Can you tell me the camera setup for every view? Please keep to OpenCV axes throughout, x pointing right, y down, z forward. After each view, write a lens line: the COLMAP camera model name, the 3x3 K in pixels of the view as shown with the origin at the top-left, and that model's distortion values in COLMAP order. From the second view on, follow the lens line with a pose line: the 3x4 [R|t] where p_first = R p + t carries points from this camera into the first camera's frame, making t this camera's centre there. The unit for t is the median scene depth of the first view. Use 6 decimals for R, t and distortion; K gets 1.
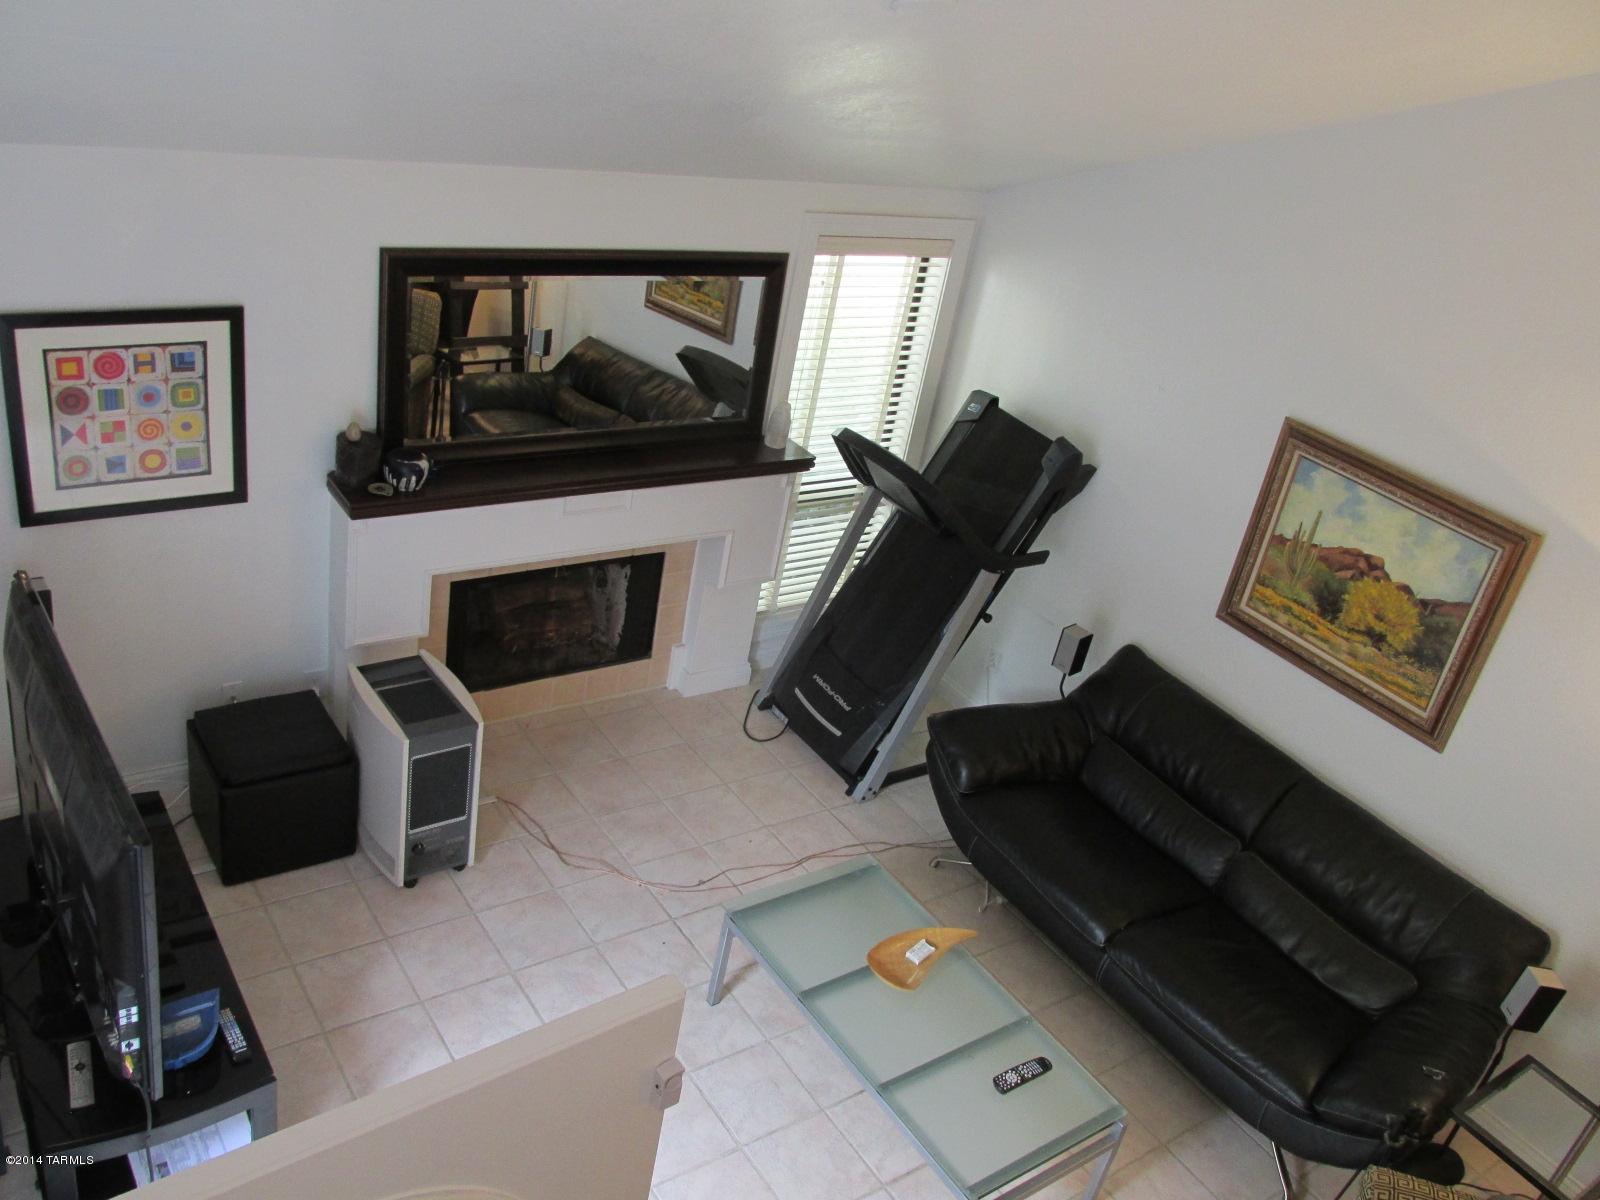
lens RADIAL K [[1325.2, 0, 800.0], [0, 1325.2, 600.0], [0, 0, 1]] dist [-0.028921, -0.003413]
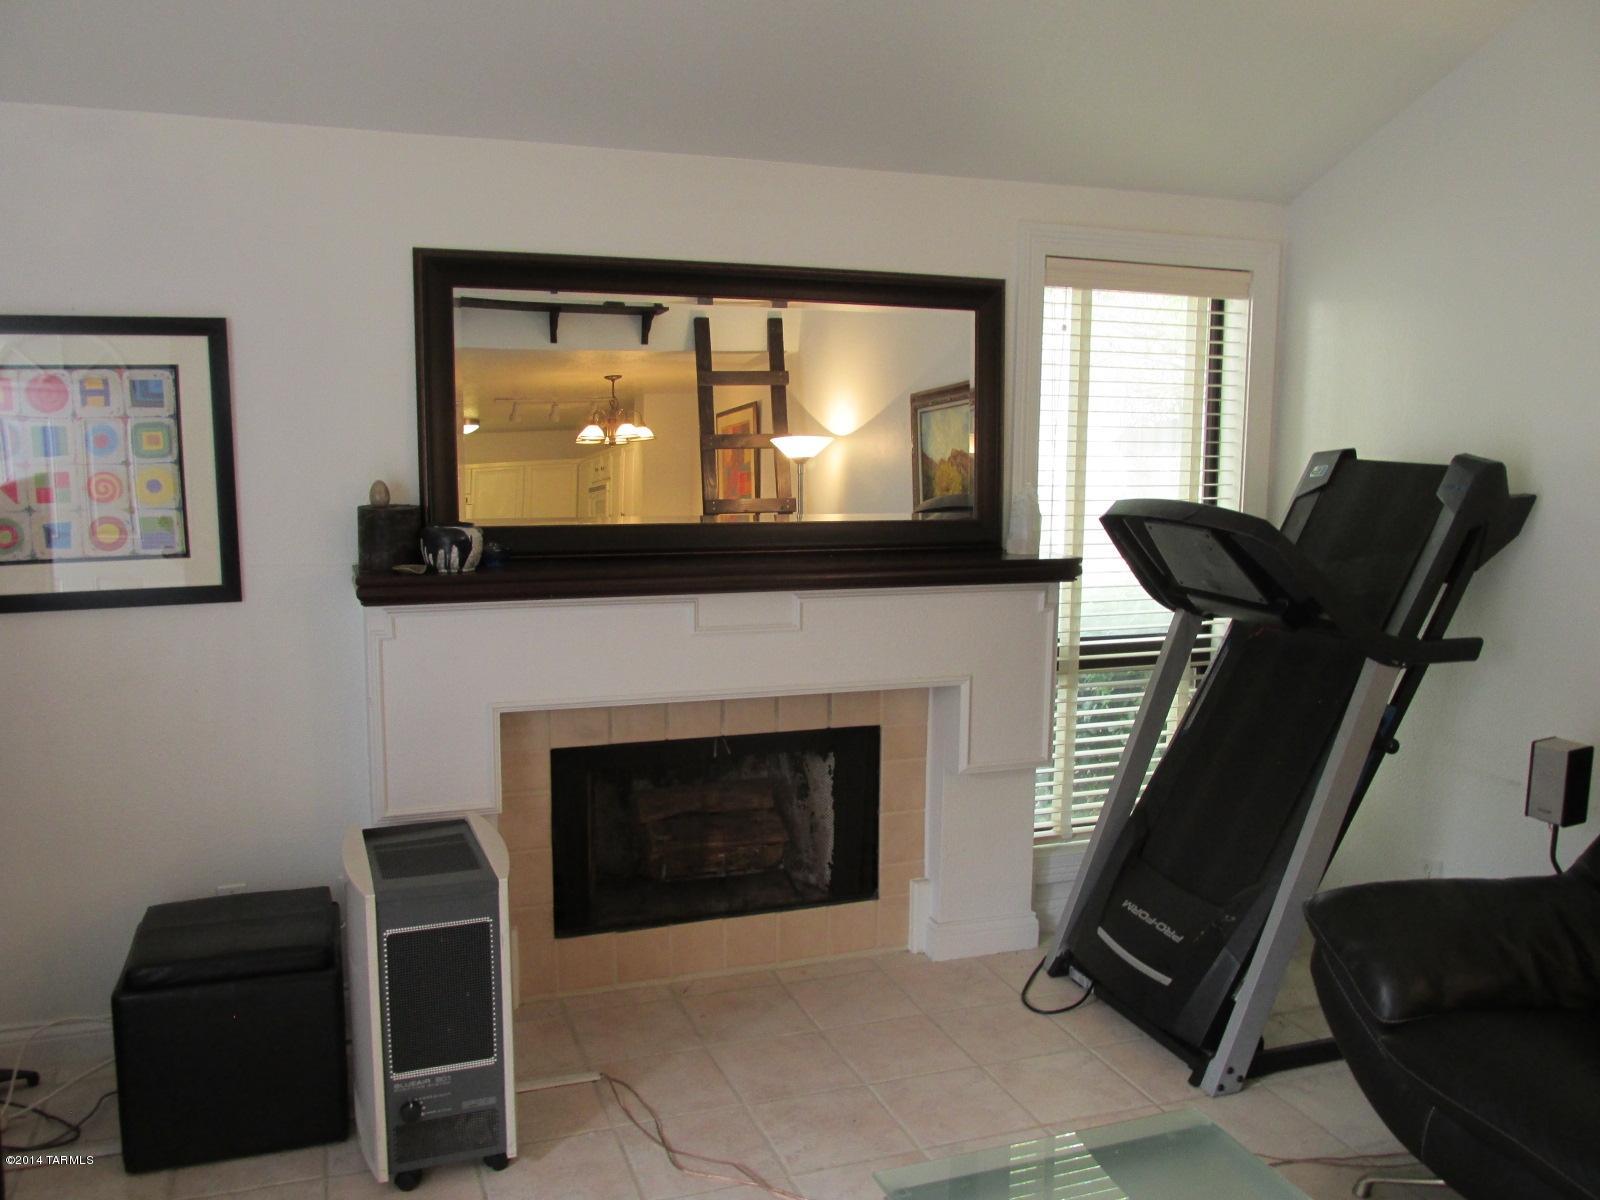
lens RADIAL K [[1325.2, 0, 800.0], [0, 1325.2, 600.0], [0, 0, 1]] dist [-0.028921, -0.003413]
pose [[0.951653, -0.130334, -0.278152, 0.061908], [0.019873, 0.929748, -0.367660, 0.162636], [0.306530, 0.344357, 0.887388, 0.370233]]
